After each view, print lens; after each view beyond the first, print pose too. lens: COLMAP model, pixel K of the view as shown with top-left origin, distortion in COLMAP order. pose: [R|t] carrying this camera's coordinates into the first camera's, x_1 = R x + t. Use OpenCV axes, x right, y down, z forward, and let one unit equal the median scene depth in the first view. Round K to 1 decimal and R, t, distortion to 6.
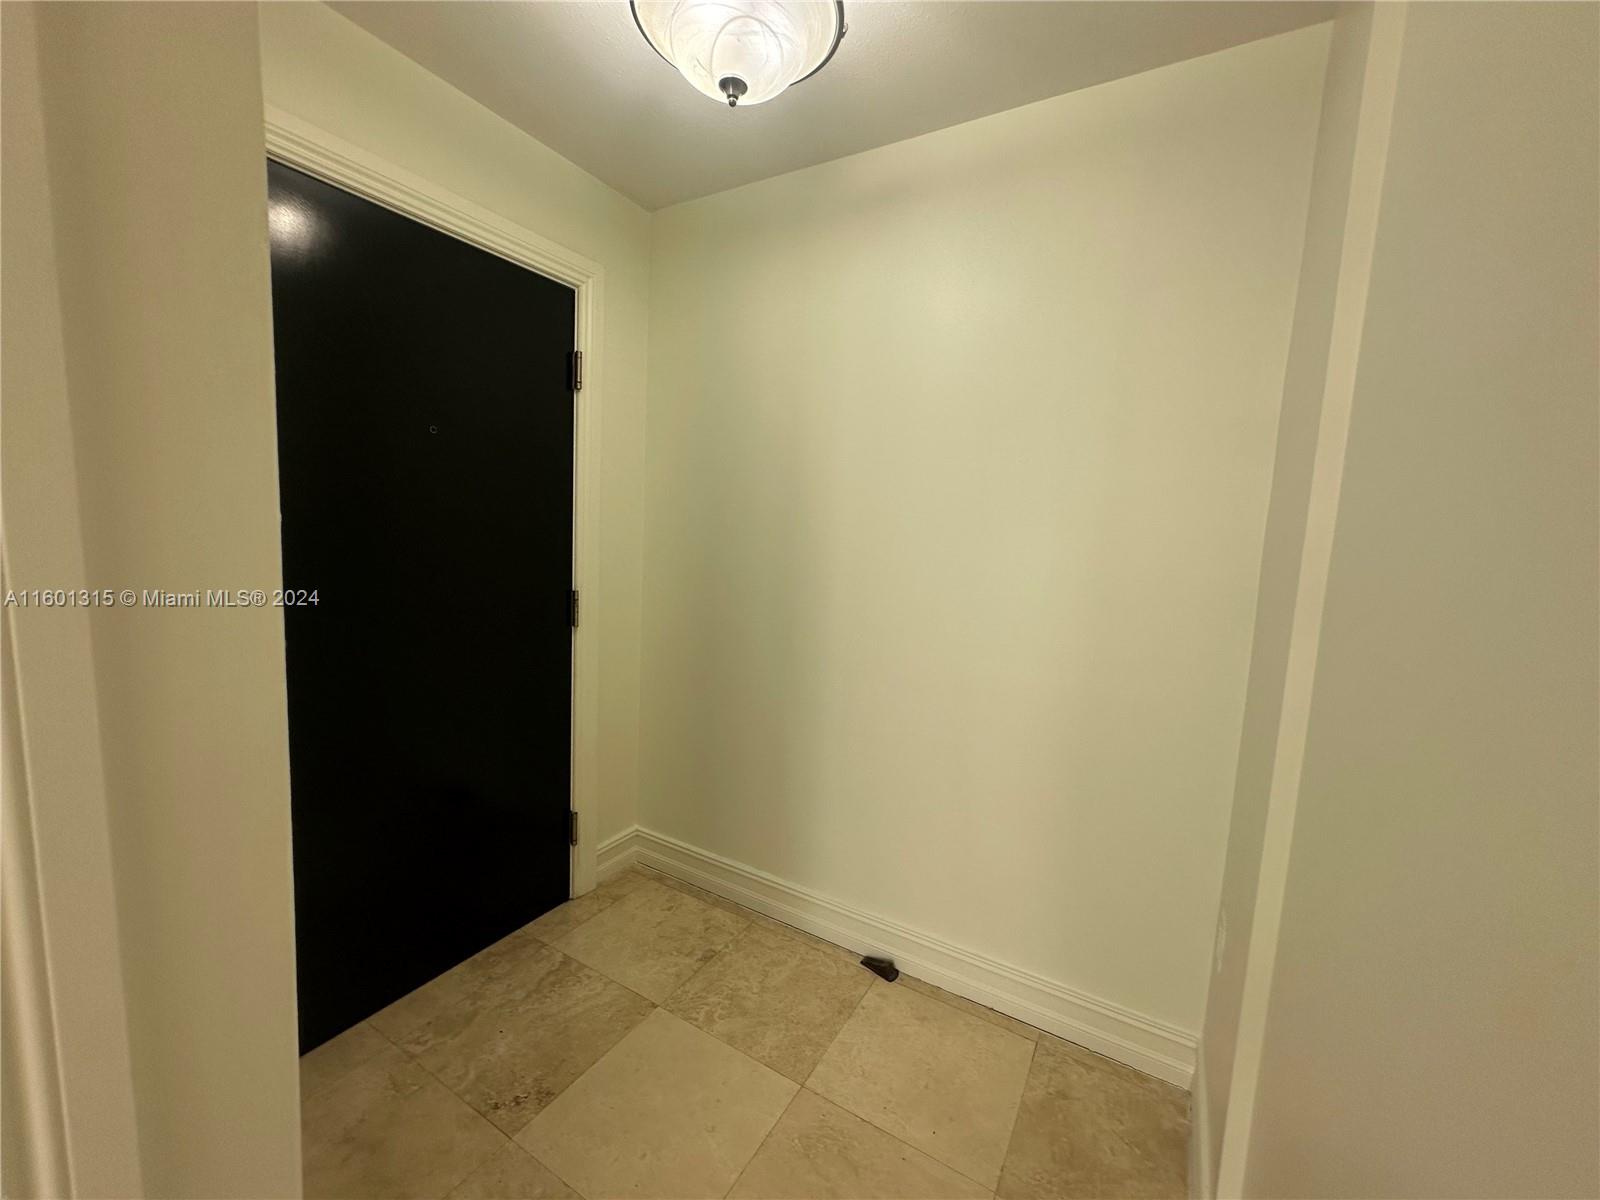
lens RADIAL K [[636.4, 0, 802.7], [0, 636.4, 604.5], [0, 0, 1]] dist [-0.002315, 0.000262]
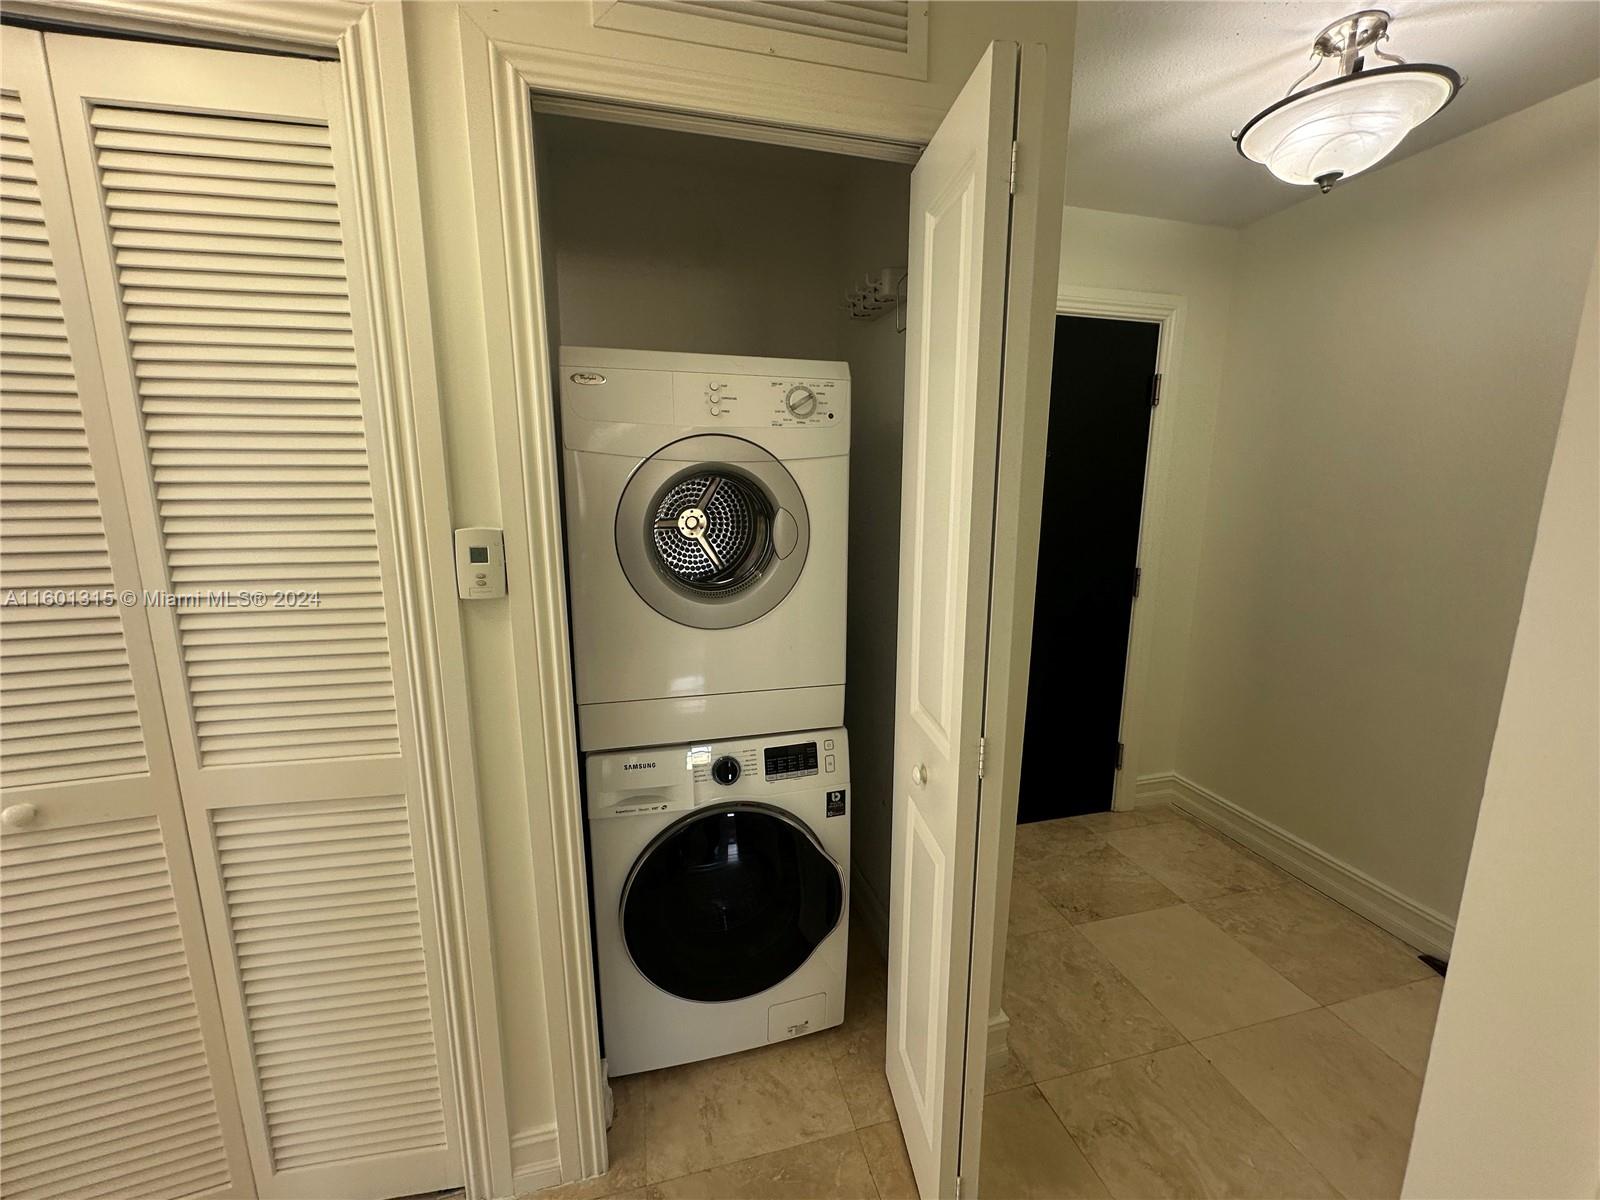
lens RADIAL K [[636.4, 0, 794.2], [0, 636.4, 599.8], [0, 0, 1]] dist [-0.002315, 0.000262]
pose [[0.697978, 0.081557, -0.711460, 0.069387], [-0.050329, 0.996624, 0.064871, -0.007169], [0.714349, -0.009472, 0.699726, -0.381379]]
